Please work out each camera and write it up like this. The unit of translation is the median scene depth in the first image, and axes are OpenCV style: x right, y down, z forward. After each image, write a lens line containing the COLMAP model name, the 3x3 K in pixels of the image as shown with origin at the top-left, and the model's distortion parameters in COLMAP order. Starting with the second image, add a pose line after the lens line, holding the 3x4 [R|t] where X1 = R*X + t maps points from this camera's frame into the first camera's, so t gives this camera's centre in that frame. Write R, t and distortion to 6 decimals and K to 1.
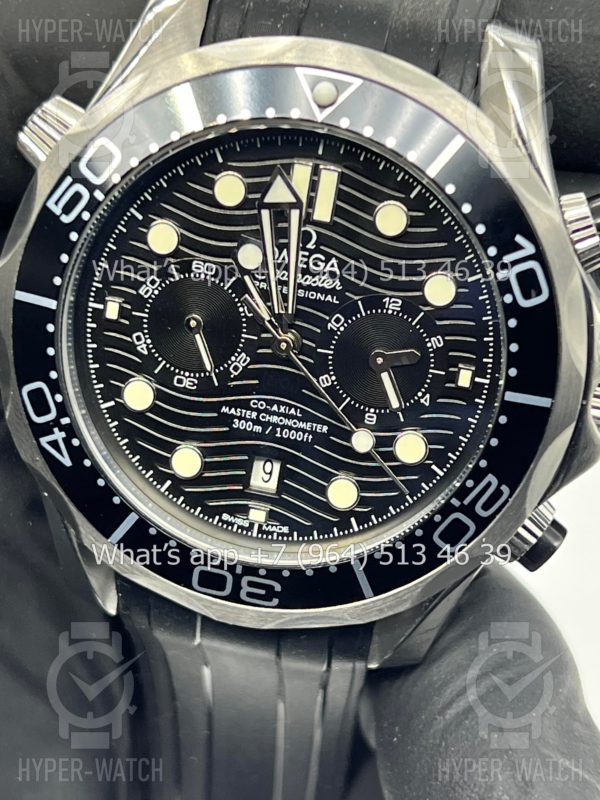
lens RADIAL K [[1864.8, 0, 300.0], [0, 1864.8, 400.0], [0, 0, 1]] dist [0.085252, 0.446765]
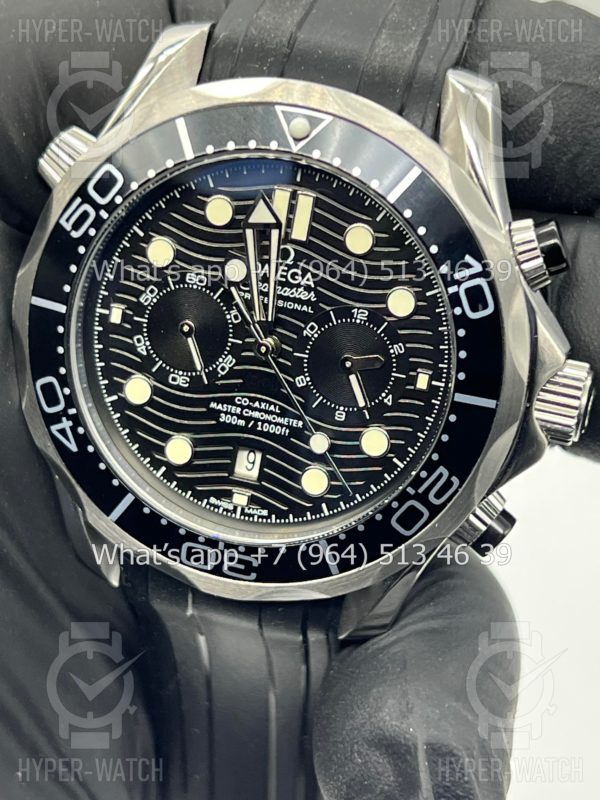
lens RADIAL K [[1864.8, 0, 300.0], [0, 1864.8, 400.0], [0, 0, 1]] dist [0.085252, 0.446765]
pose [[0.997935, 0.022194, -0.060268, 0.081847], [-0.023072, 0.999637, -0.013909, 0.016887], [0.059937, 0.015271, 0.998085, -0.129048]]
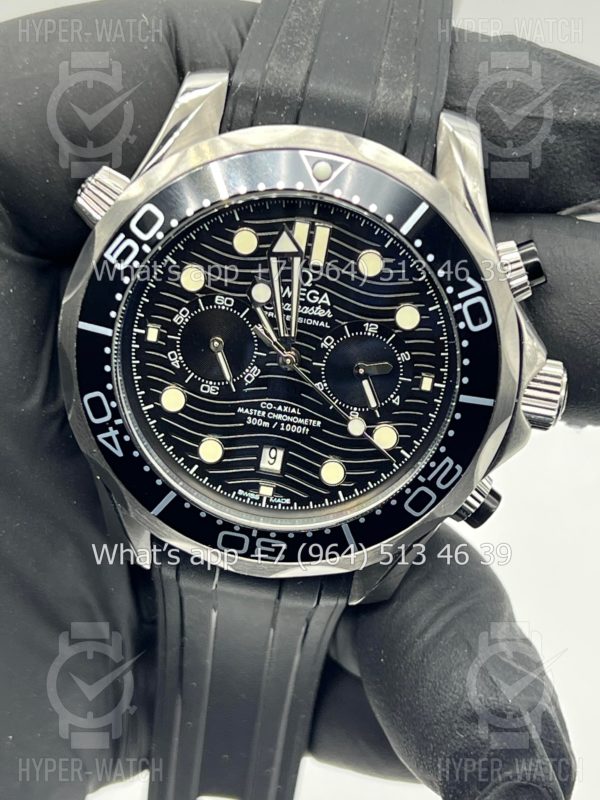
lens RADIAL K [[1864.8, 0, 300.0], [0, 1864.8, 400.0], [0, 0, 1]] dist [0.085252, 0.446765]
pose [[0.995602, -0.018896, 0.091757, -0.119507], [0.015078, 0.998999, 0.042126, -0.056338], [-0.092461, -0.040558, 0.994890, -0.292123]]
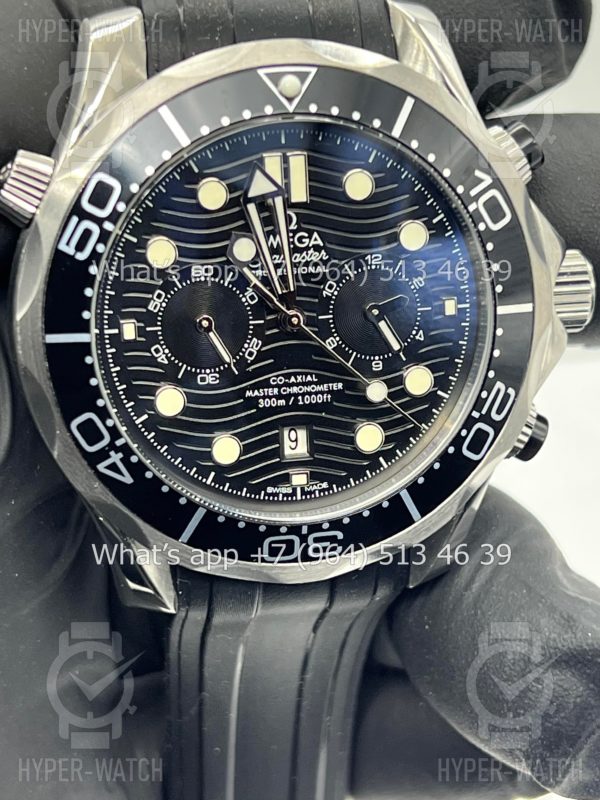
lens RADIAL K [[1864.8, 0, 300.0], [0, 1864.8, 400.0], [0, 0, 1]] dist [0.085252, 0.446765]
pose [[0.910643, -0.265988, 0.316196, -0.363289], [0.270447, 0.962249, 0.030568, -0.016677], [-0.312390, 0.057678, 0.948201, -0.039535]]
